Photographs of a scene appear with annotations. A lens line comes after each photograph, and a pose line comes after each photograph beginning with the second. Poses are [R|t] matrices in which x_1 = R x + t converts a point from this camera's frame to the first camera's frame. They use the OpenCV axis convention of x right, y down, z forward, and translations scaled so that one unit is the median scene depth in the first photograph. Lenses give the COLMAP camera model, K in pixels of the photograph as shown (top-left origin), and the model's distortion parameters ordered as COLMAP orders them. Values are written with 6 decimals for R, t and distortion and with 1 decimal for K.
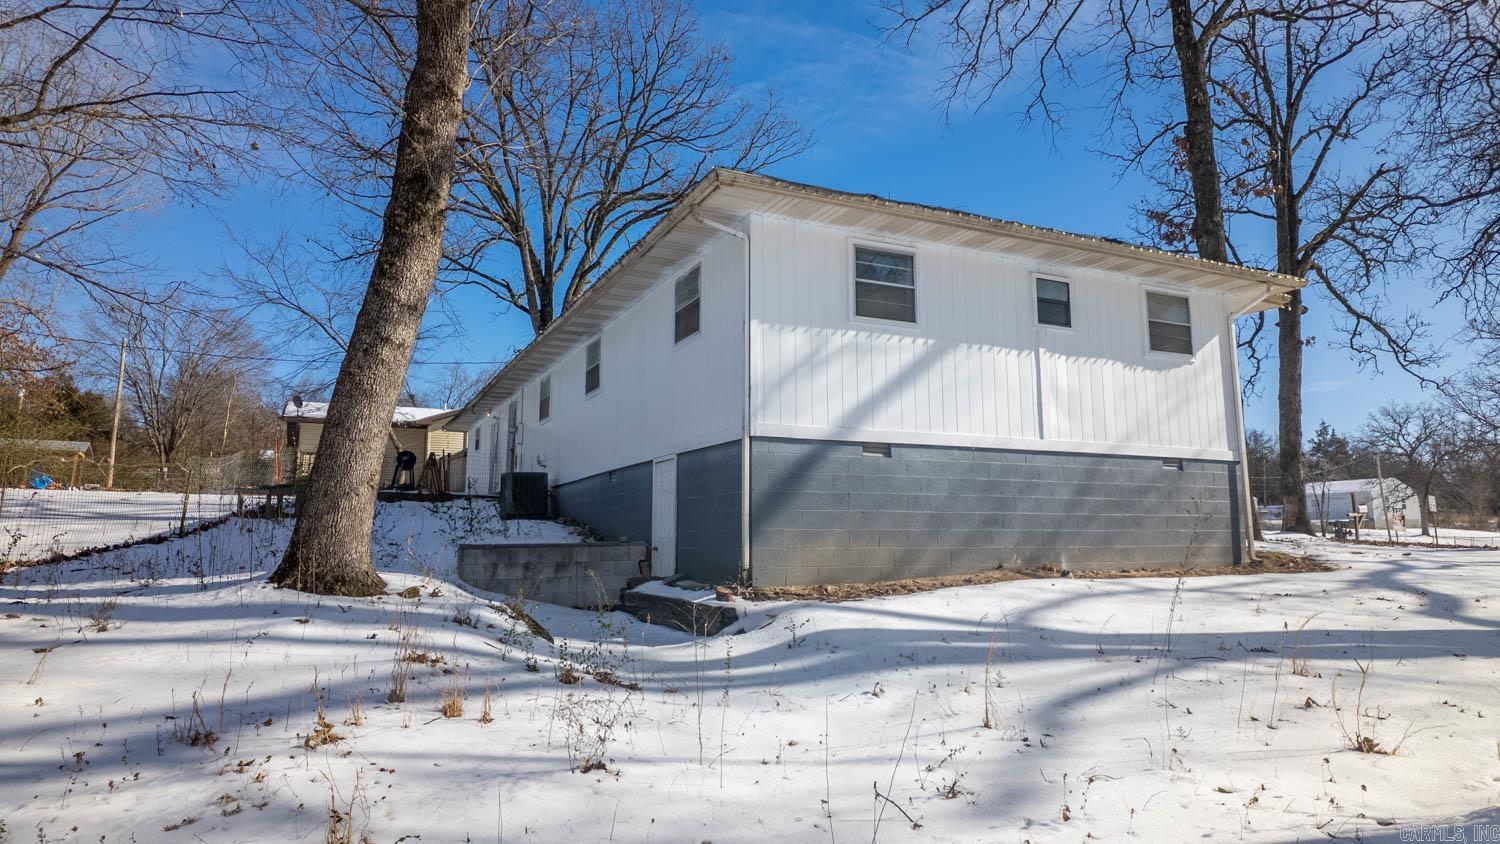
lens RADIAL K [[853.4, 0, 762.1], [0, 853.4, 413.4], [0, 0, 1]] dist [0.007405, -0.000898]
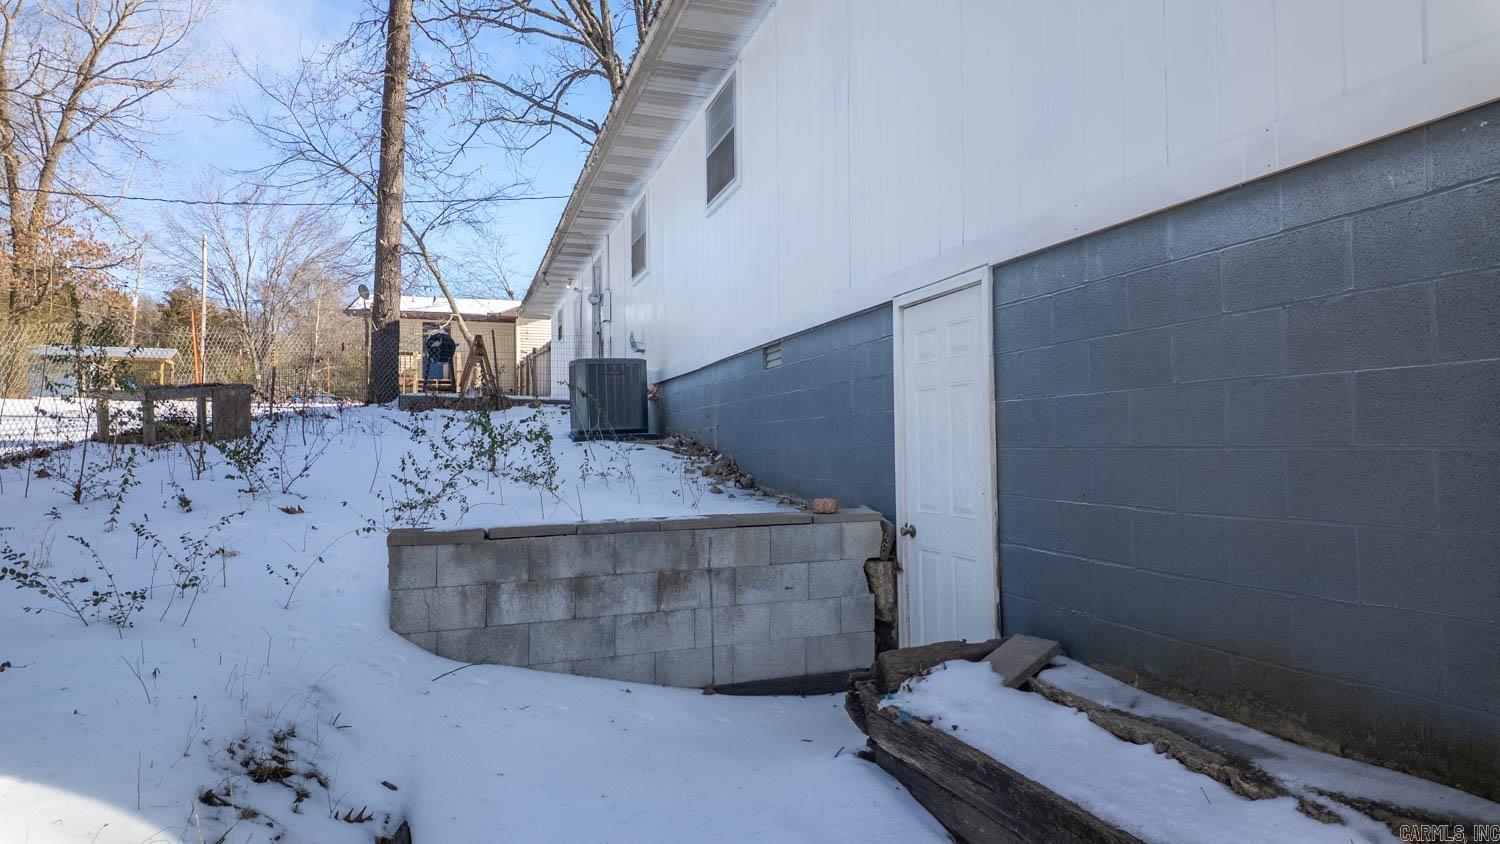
lens RADIAL K [[853.4, 0, 749.1], [0, 853.4, 429.9], [0, 0, 1]] dist [0.007405, -0.000898]
pose [[0.989521, -0.005903, -0.144266, -0.106784], [0.024712, 0.991345, 0.128937, 0.047552], [0.142256, -0.131151, 0.981103, 0.471368]]
